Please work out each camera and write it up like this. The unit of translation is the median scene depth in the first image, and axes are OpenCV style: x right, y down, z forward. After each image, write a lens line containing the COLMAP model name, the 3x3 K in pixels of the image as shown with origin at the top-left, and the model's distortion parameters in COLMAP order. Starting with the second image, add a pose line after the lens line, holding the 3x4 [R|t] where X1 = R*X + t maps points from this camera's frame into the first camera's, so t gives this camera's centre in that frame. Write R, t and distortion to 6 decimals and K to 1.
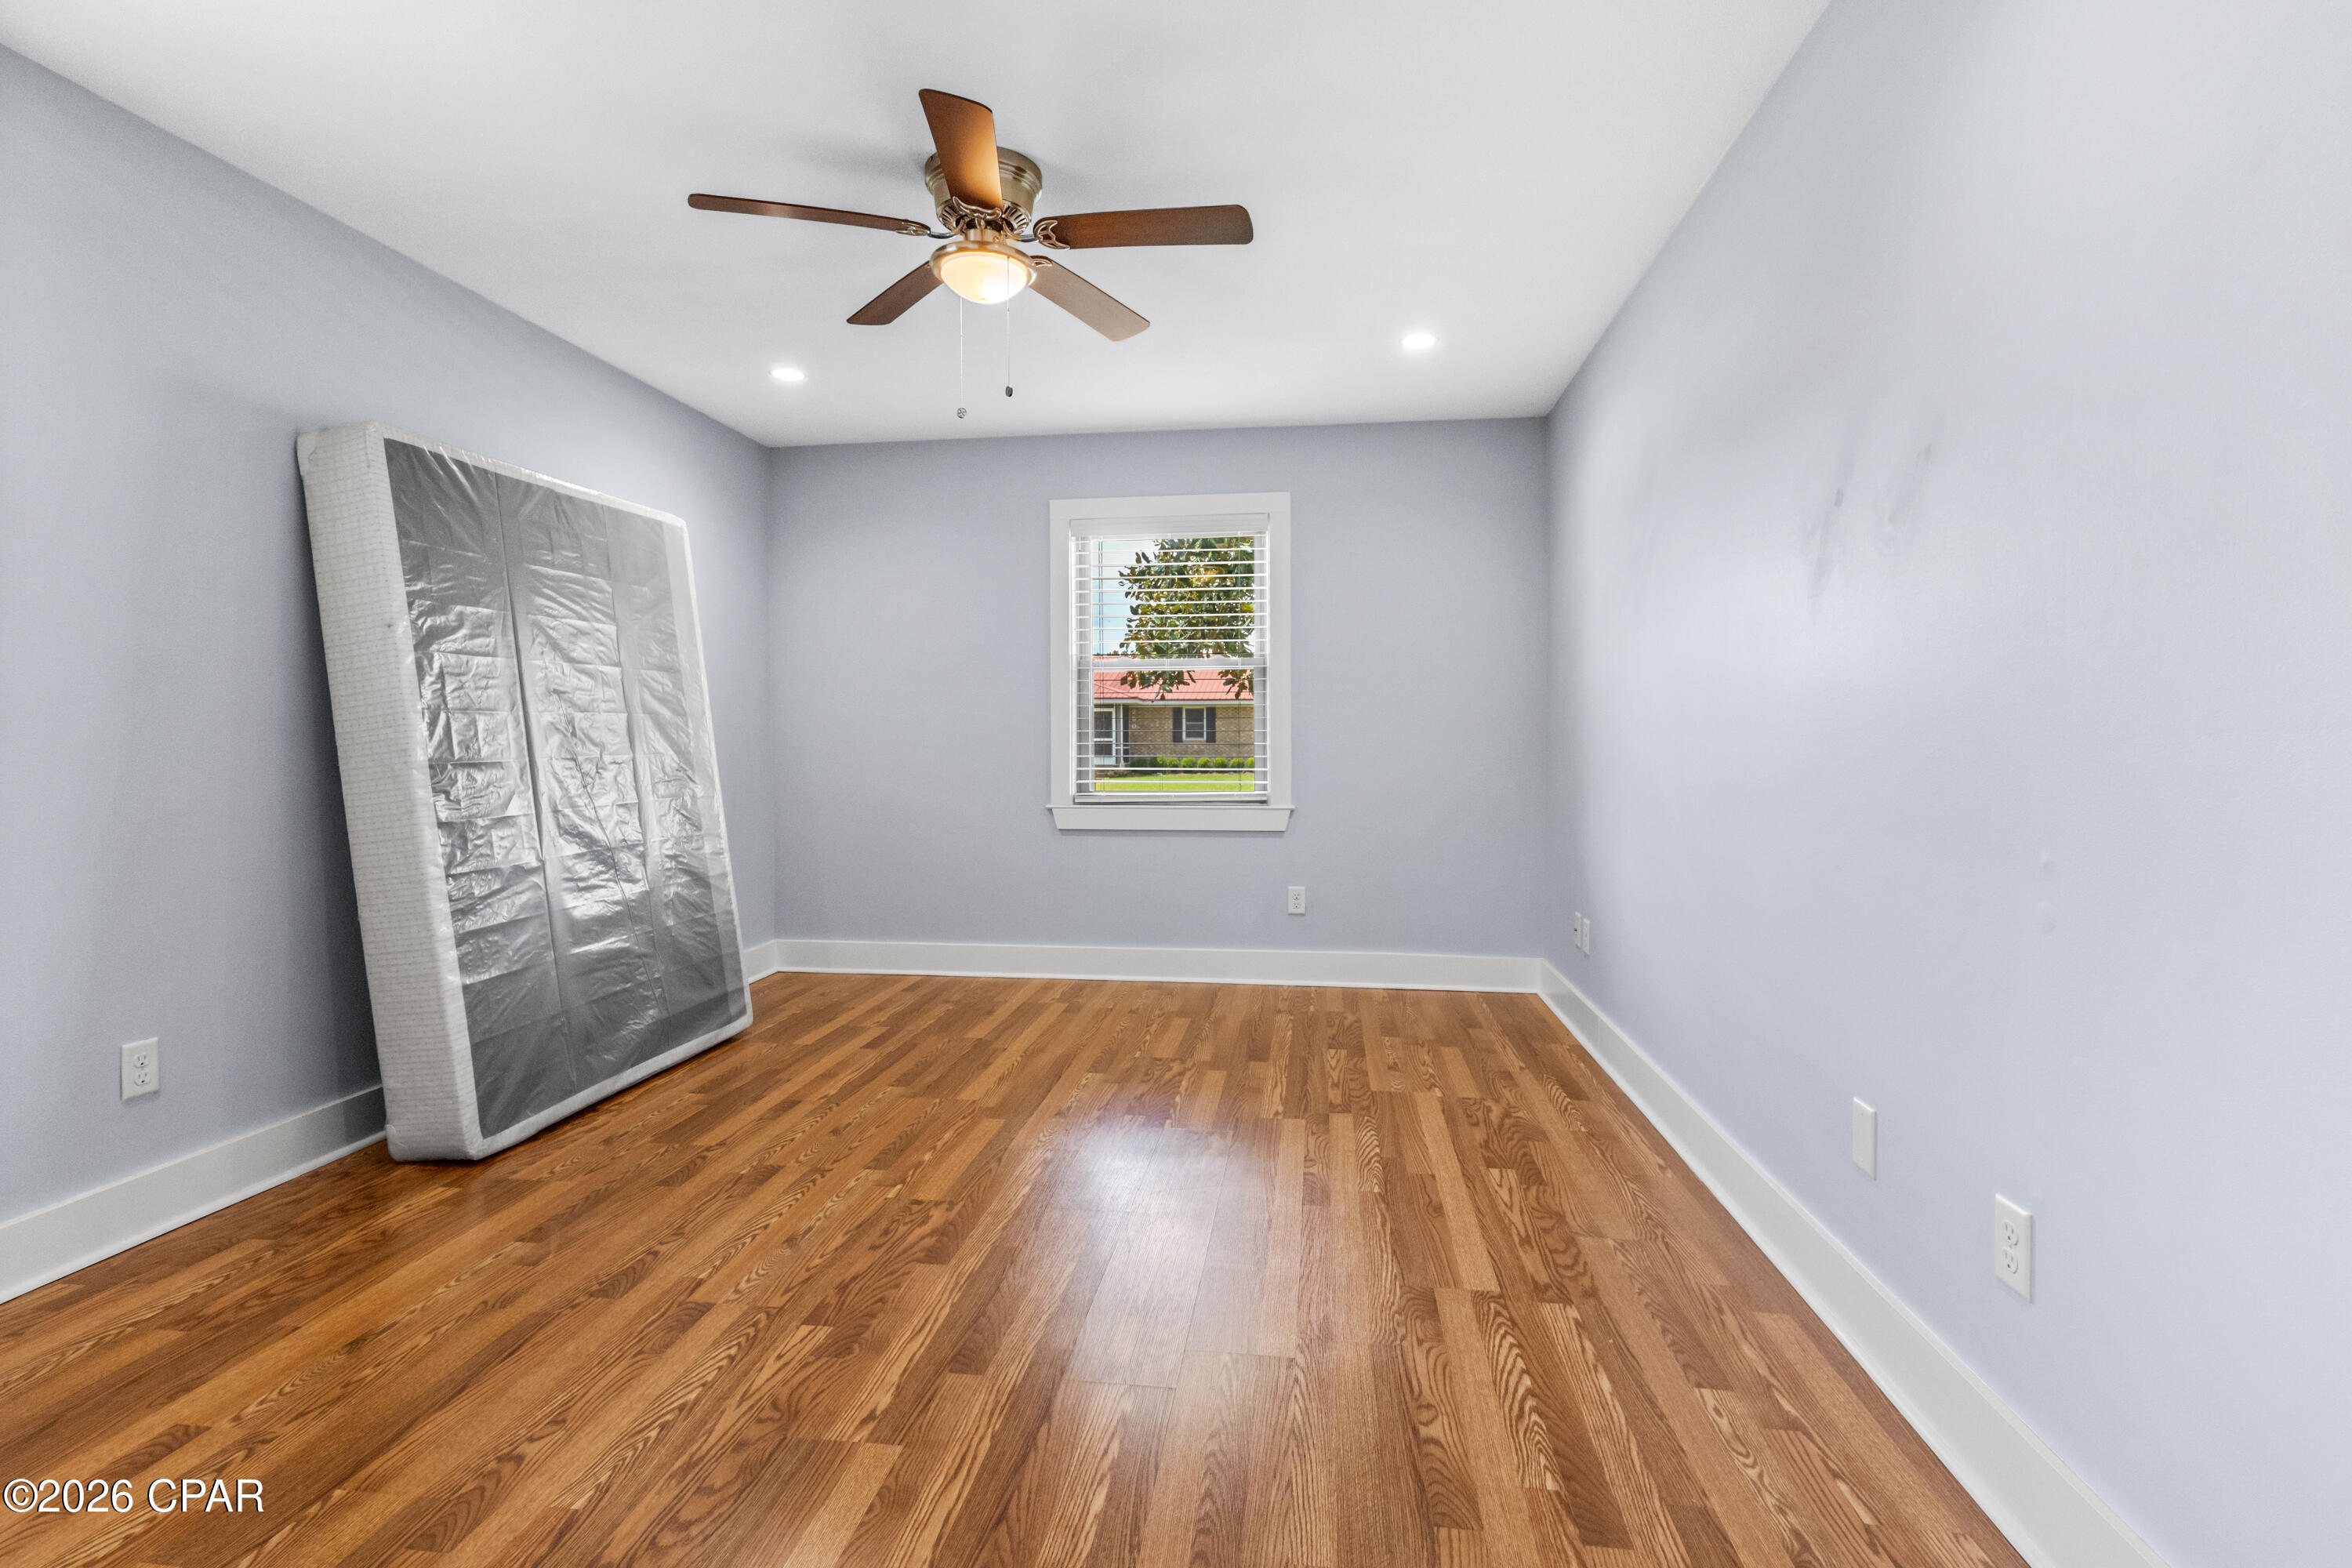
lens RADIAL K [[1108.1, 0, 1176.7], [0, 1108.1, 788.3], [0, 0, 1]] dist [0.002778, 0.002569]
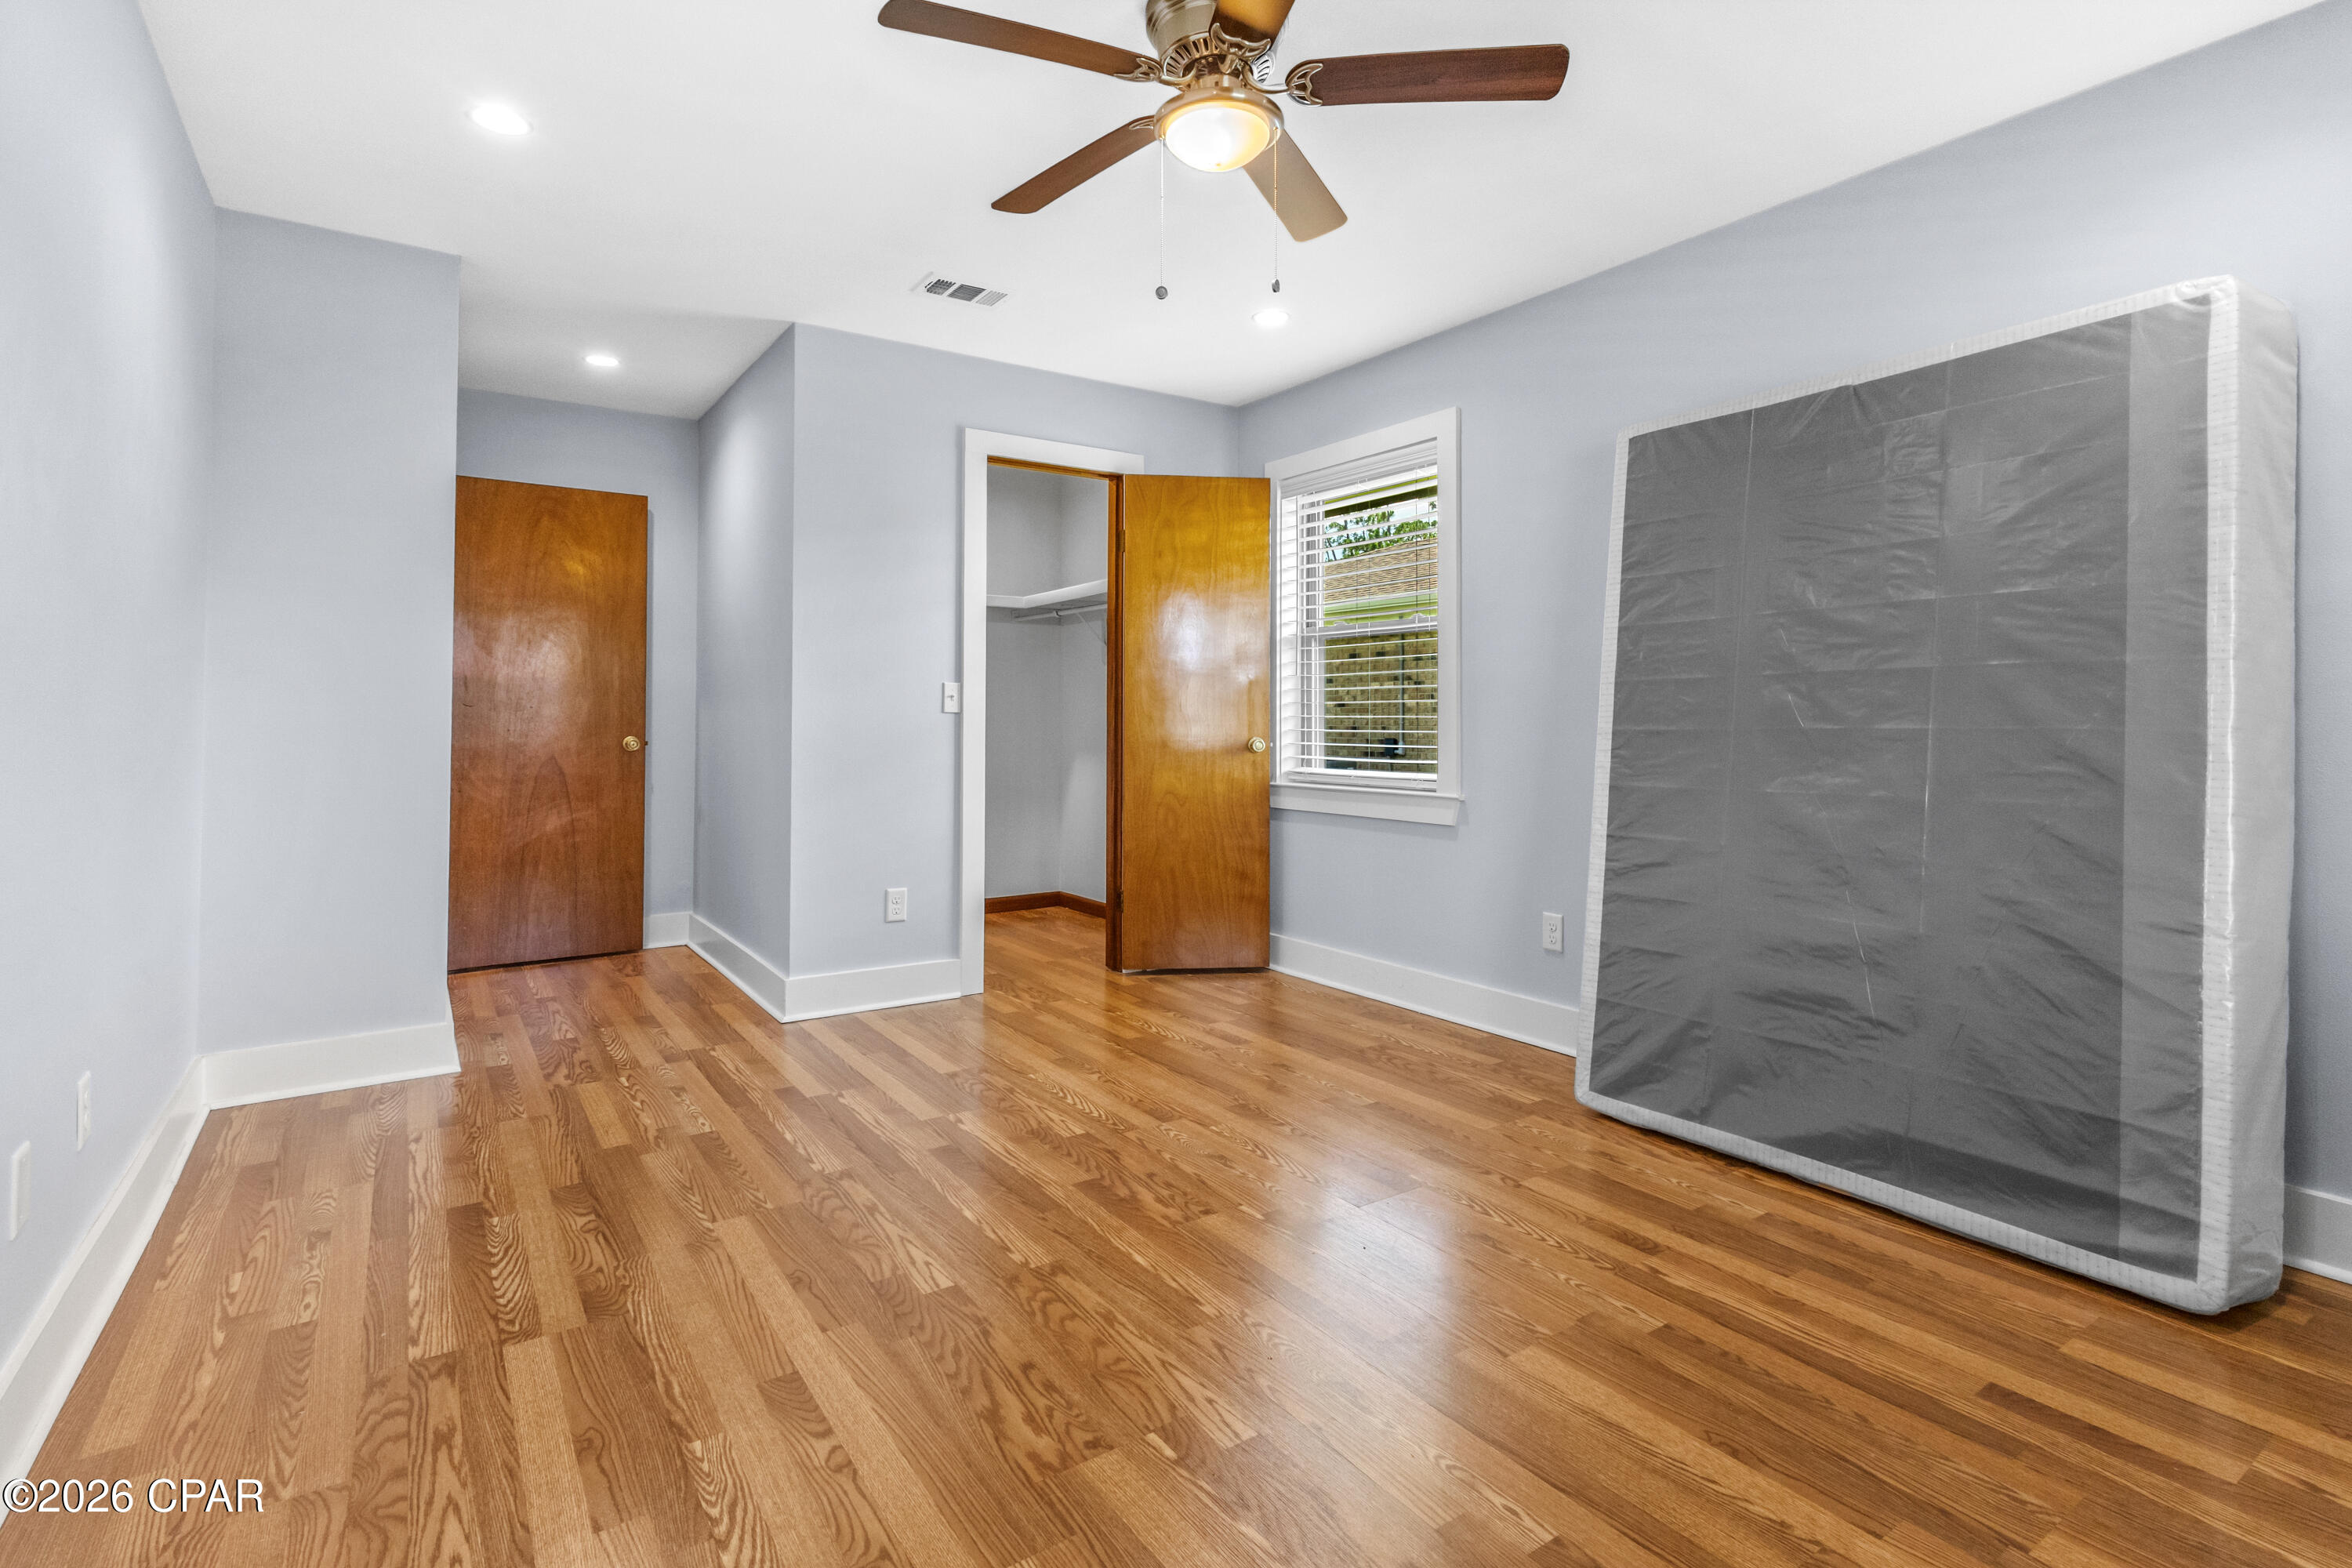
lens RADIAL K [[1108.1, 0, 1167.1], [0, 1108.1, 717.2], [0, 0, 1]] dist [0.002778, 0.002569]
pose [[-0.747683, 0.004788, -0.664039, 0.448755], [-0.024250, 0.999110, 0.034508, -0.075310], [0.663613, 0.041903, -0.746901, 1.851283]]
